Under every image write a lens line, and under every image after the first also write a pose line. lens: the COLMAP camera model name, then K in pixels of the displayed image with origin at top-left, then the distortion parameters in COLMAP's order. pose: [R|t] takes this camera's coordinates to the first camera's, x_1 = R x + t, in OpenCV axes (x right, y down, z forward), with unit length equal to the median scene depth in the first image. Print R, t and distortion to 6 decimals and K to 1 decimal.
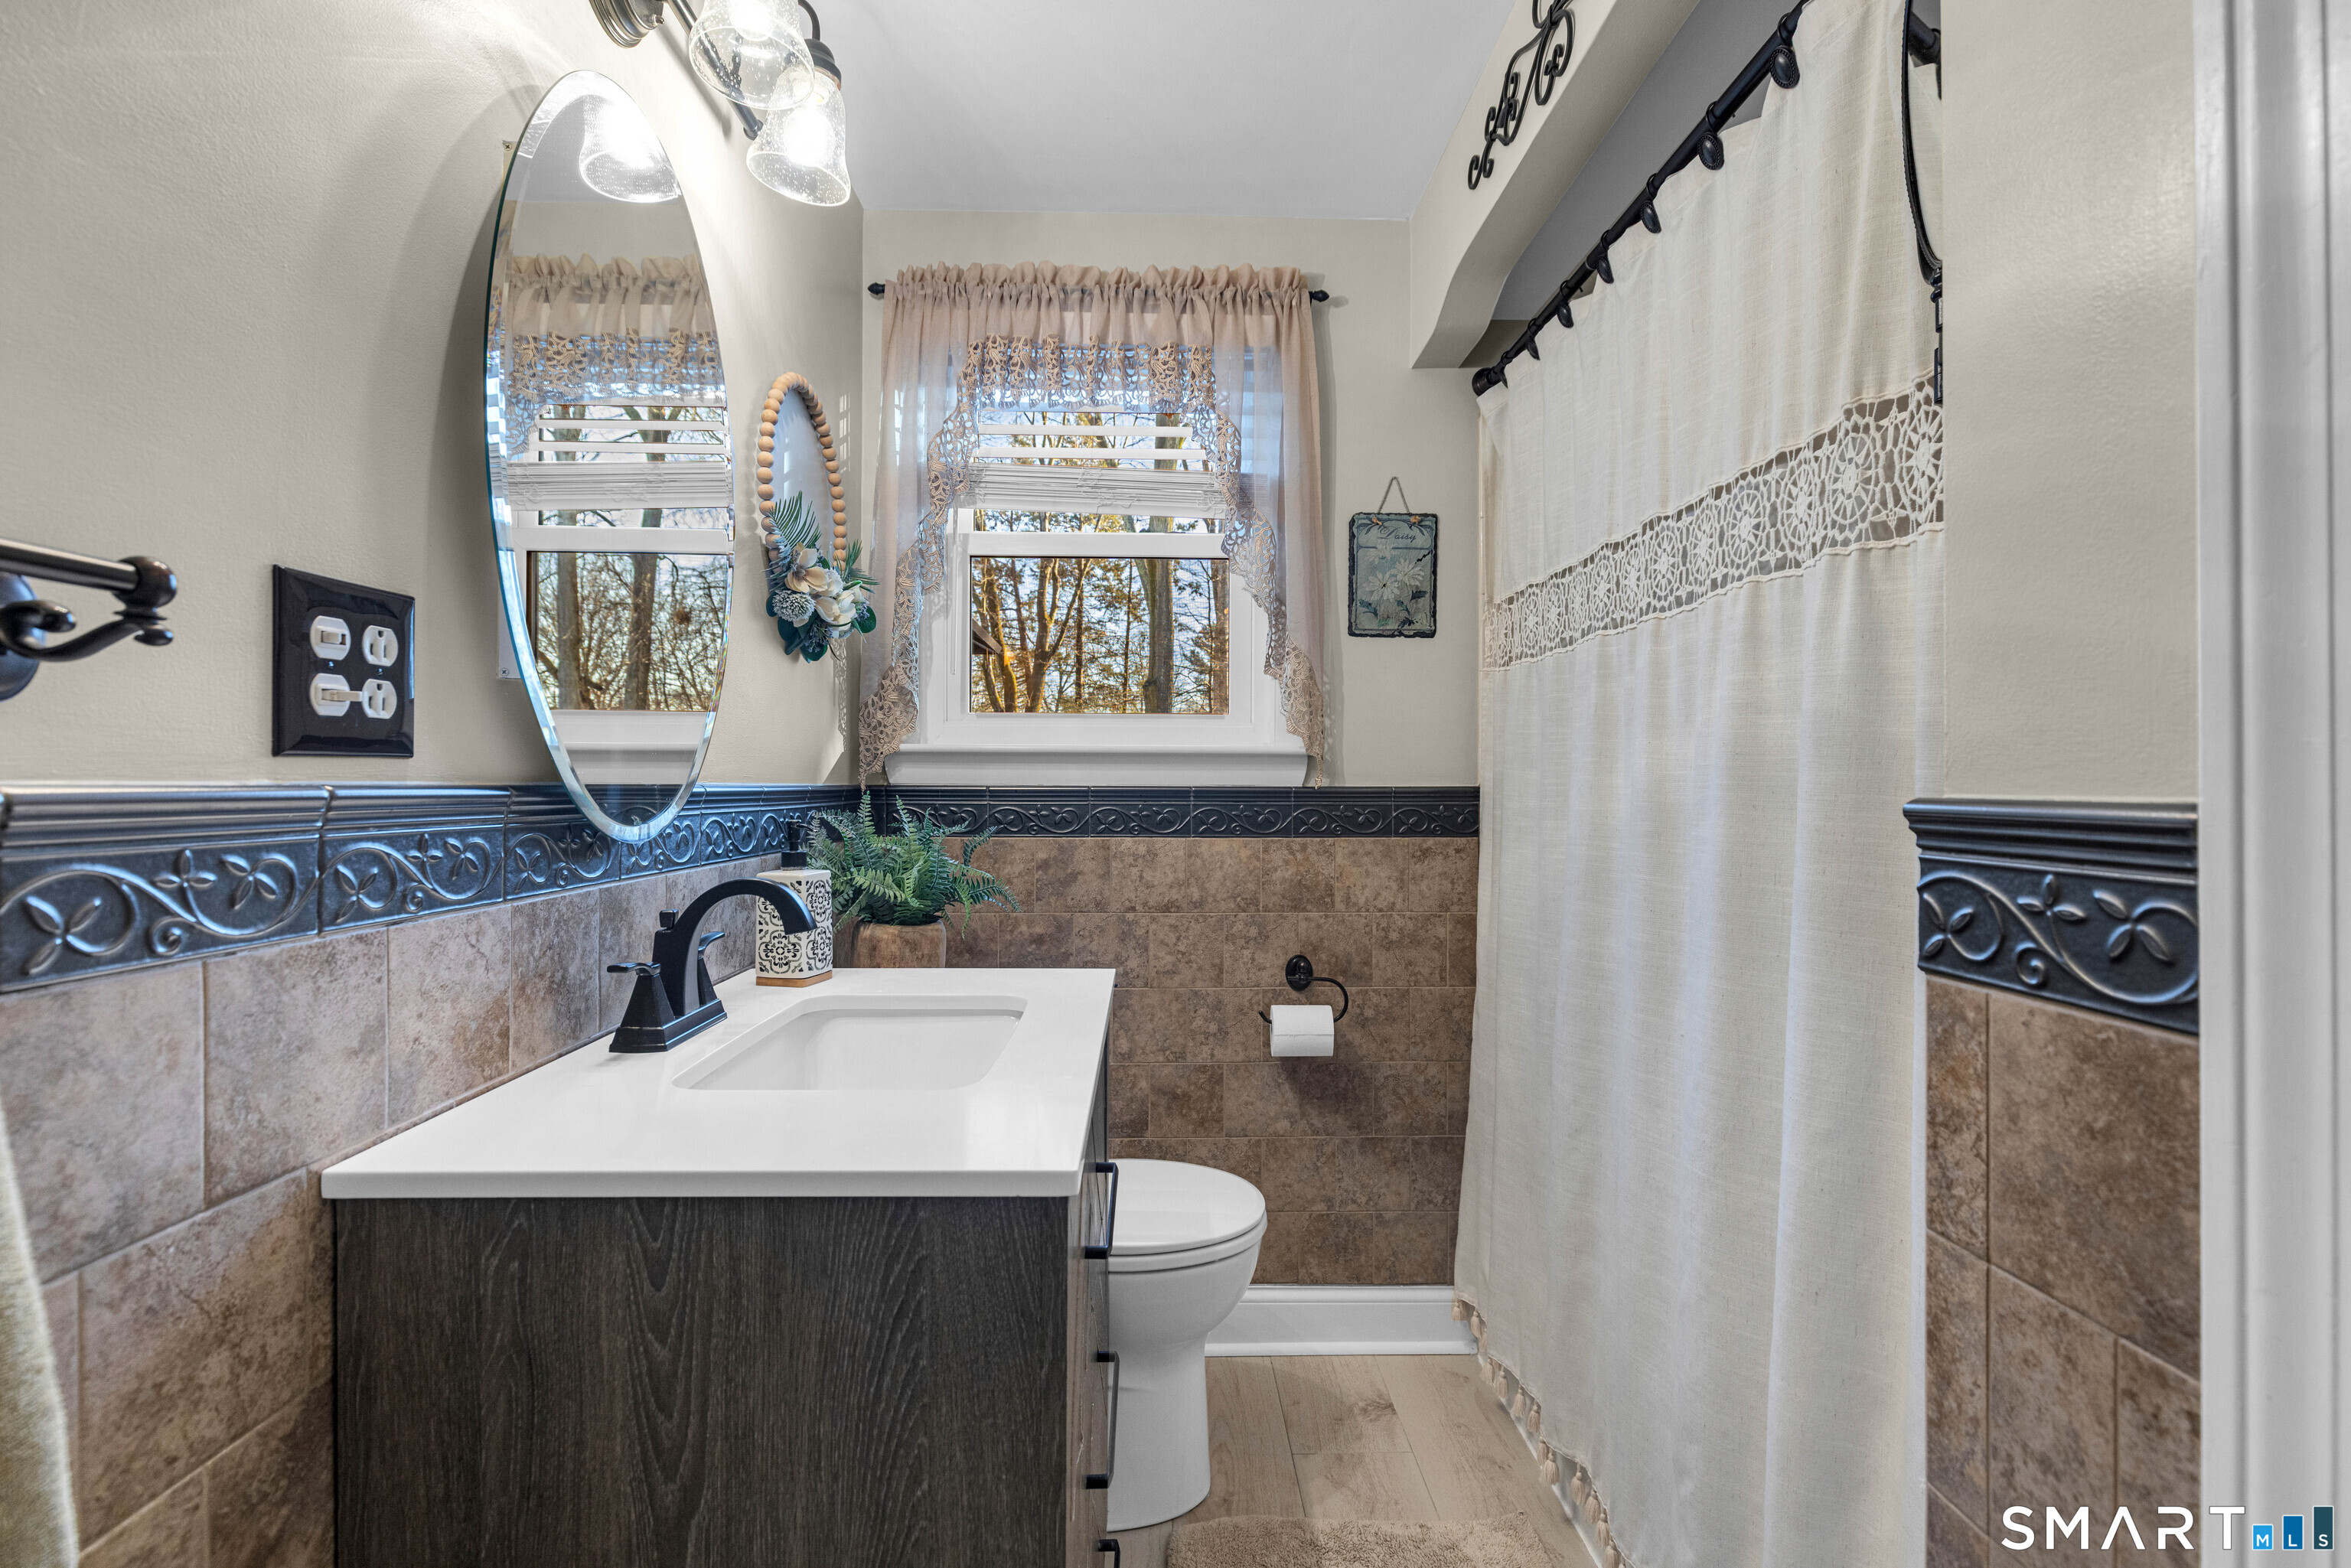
lens RADIAL K [[1058.1, 0, 1173.5], [0, 1058.1, 783.1], [0, 0, 1]] dist [-0.001311, -0.001644]
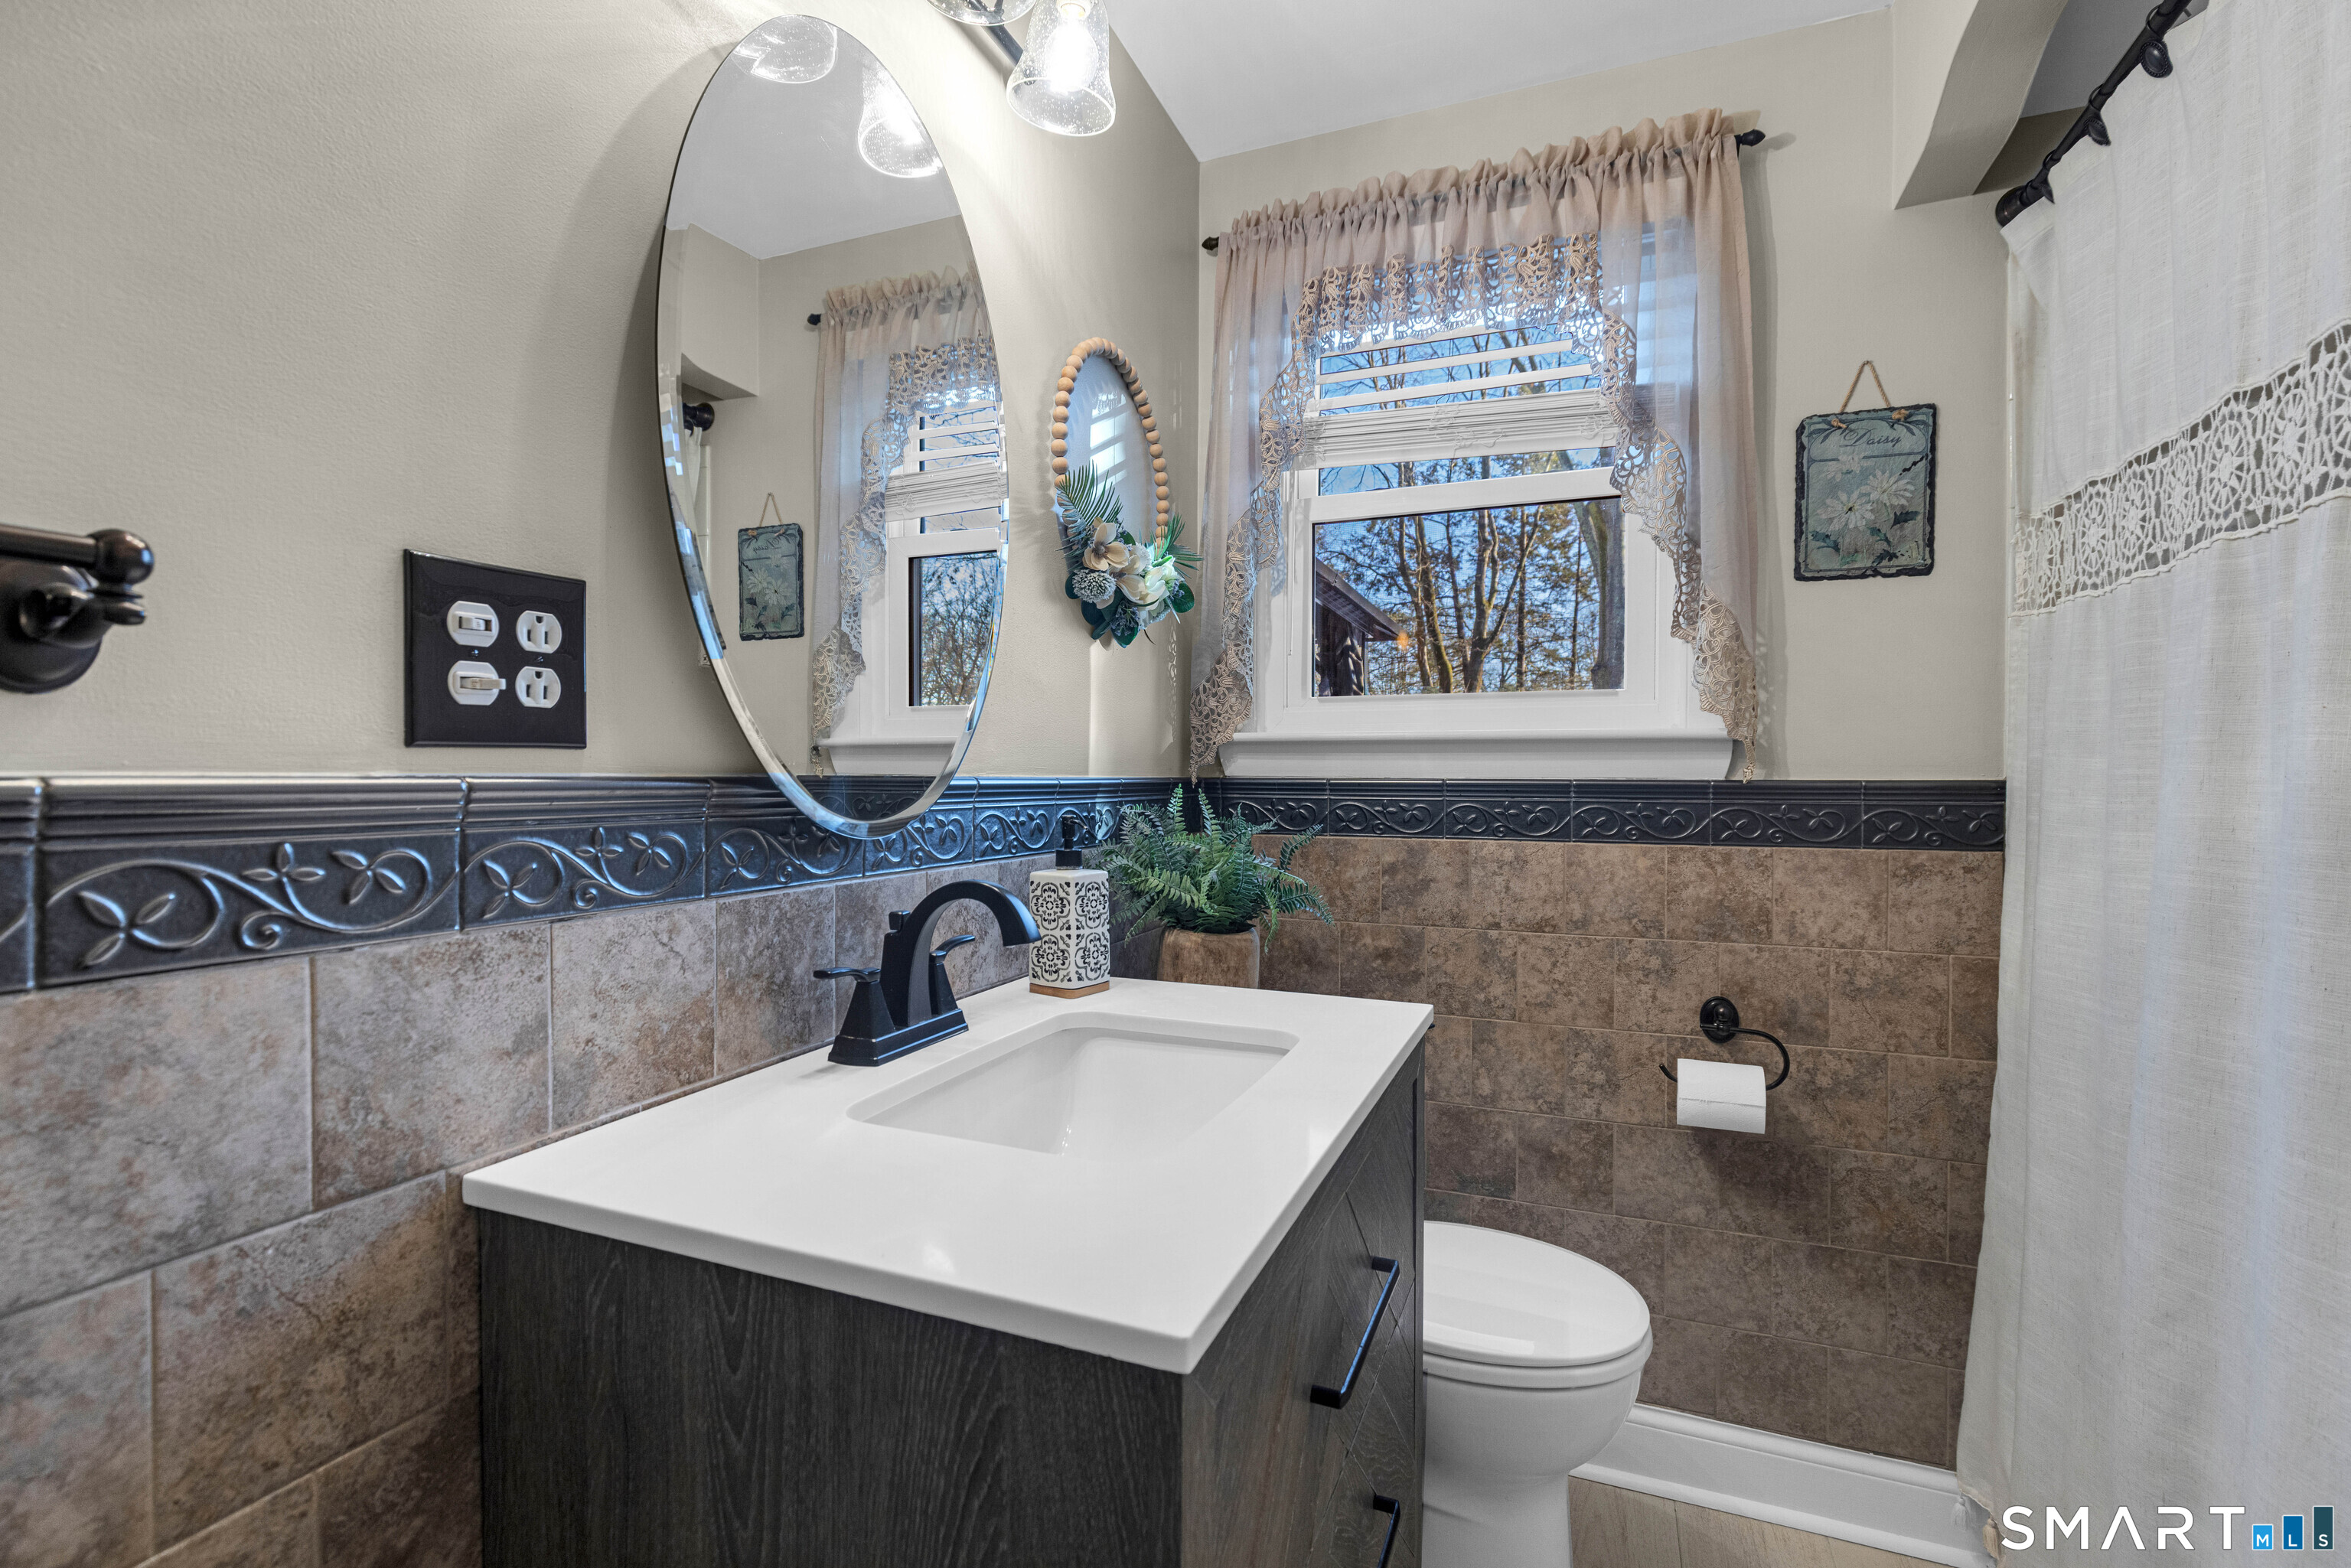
lens RADIAL K [[1058.1, 0, 1173.3], [0, 1058.1, 783.3], [0, 0, 1]] dist [-0.001311, -0.001644]
pose [[0.916807, 0.003050, -0.399319, 0.078442], [-0.000222, 0.999975, 0.007126, 0.000389], [0.399330, -0.006444, 0.916784, 0.166185]]
